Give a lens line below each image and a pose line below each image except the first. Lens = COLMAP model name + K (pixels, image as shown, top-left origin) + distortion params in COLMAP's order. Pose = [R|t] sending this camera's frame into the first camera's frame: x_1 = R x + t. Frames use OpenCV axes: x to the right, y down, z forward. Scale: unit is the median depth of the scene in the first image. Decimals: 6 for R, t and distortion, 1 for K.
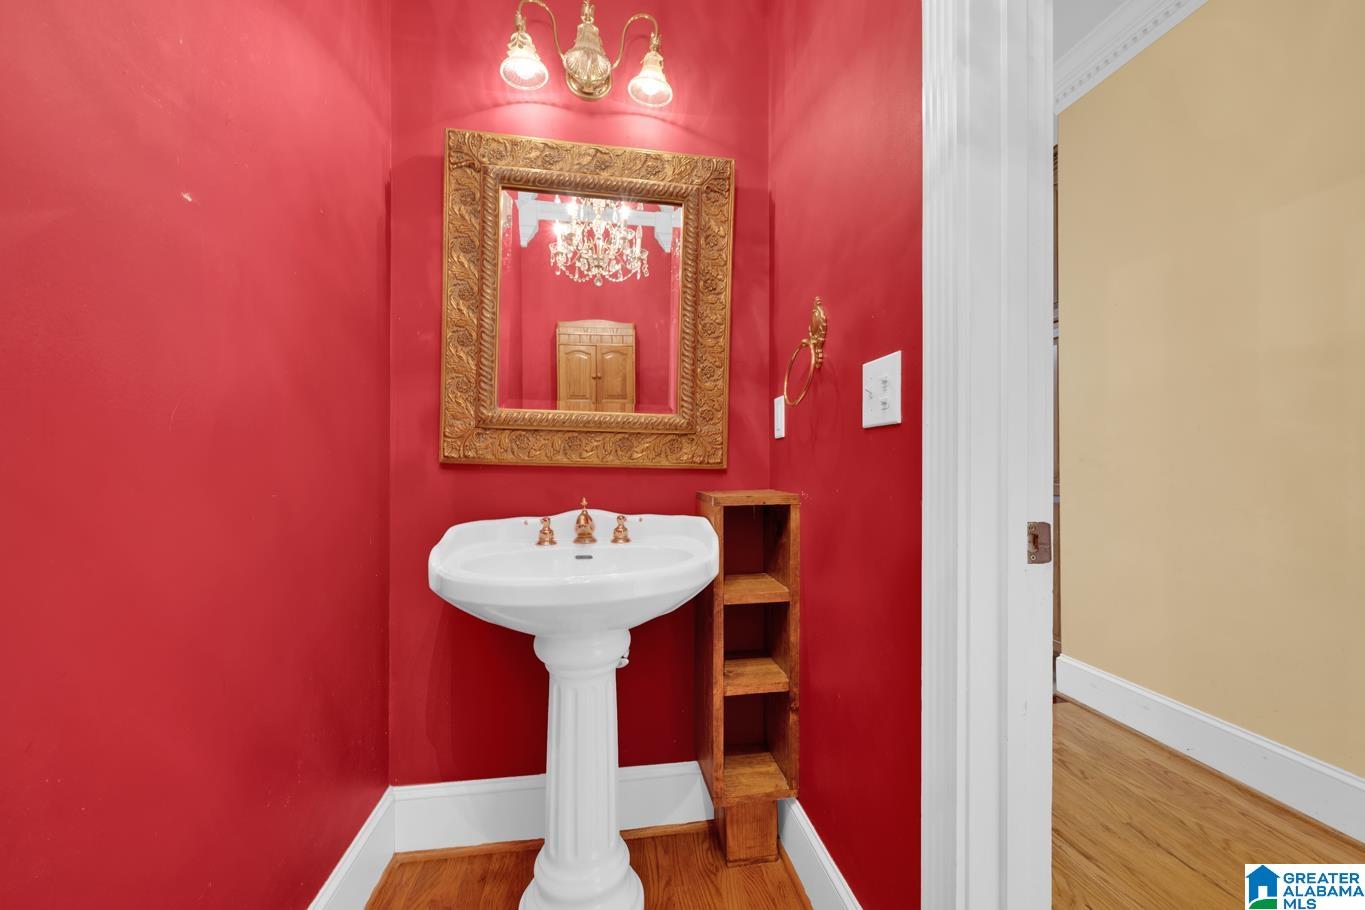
lens RADIAL K [[537.4, 0, 684.3], [0, 537.4, 461.1], [0, 0, 1]] dist [-0.000482, -0.000576]
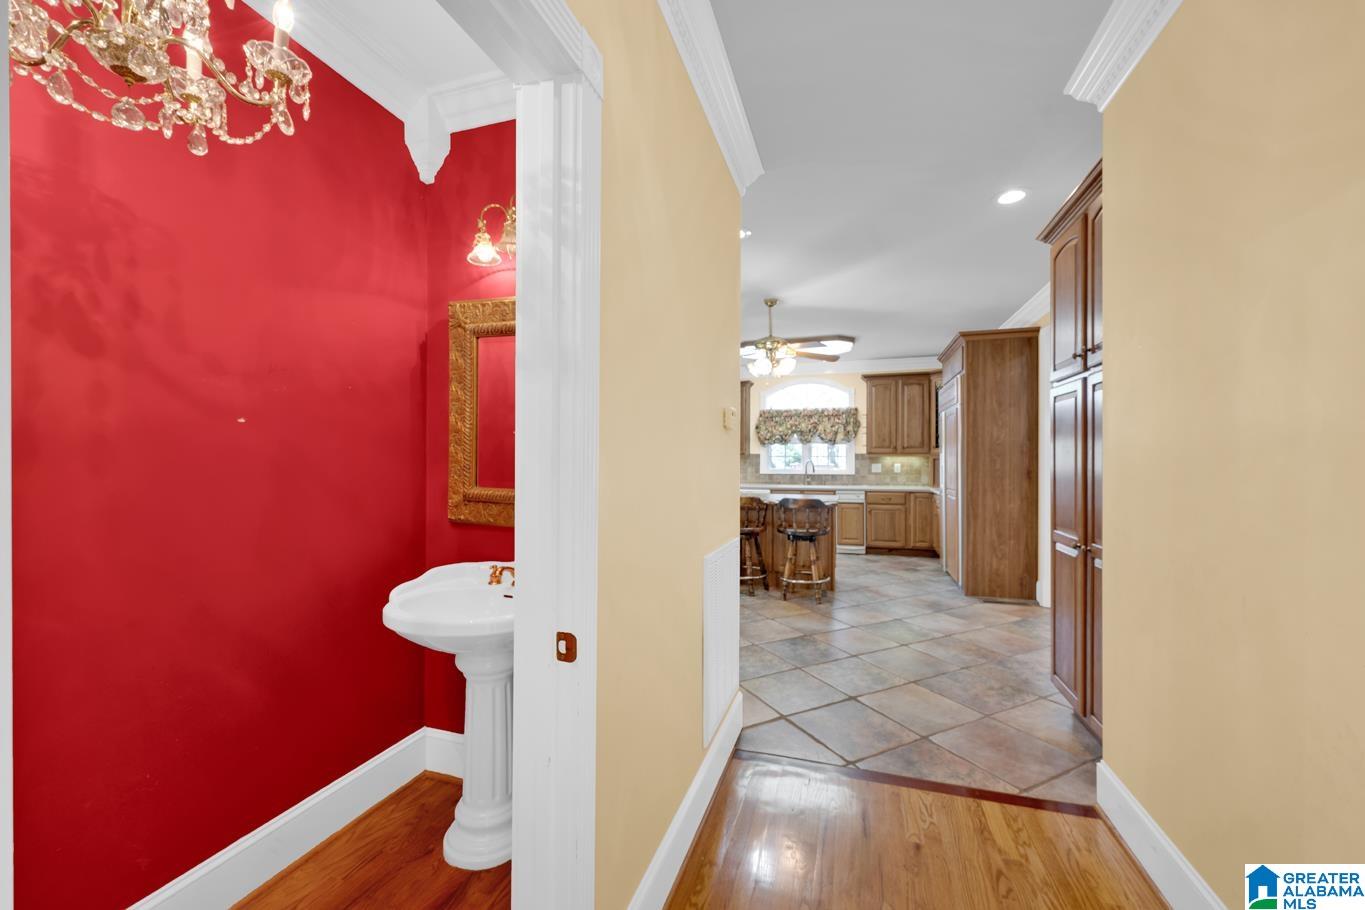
lens RADIAL K [[537.4, 0, 685.4], [0, 537.4, 455.4], [0, 0, 1]] dist [-0.000482, -0.000576]
pose [[0.894964, -0.003327, -0.446127, 0.830316], [0.000464, 0.999979, -0.006526, -0.177178], [0.446139, 0.005634, 0.894946, -0.058864]]
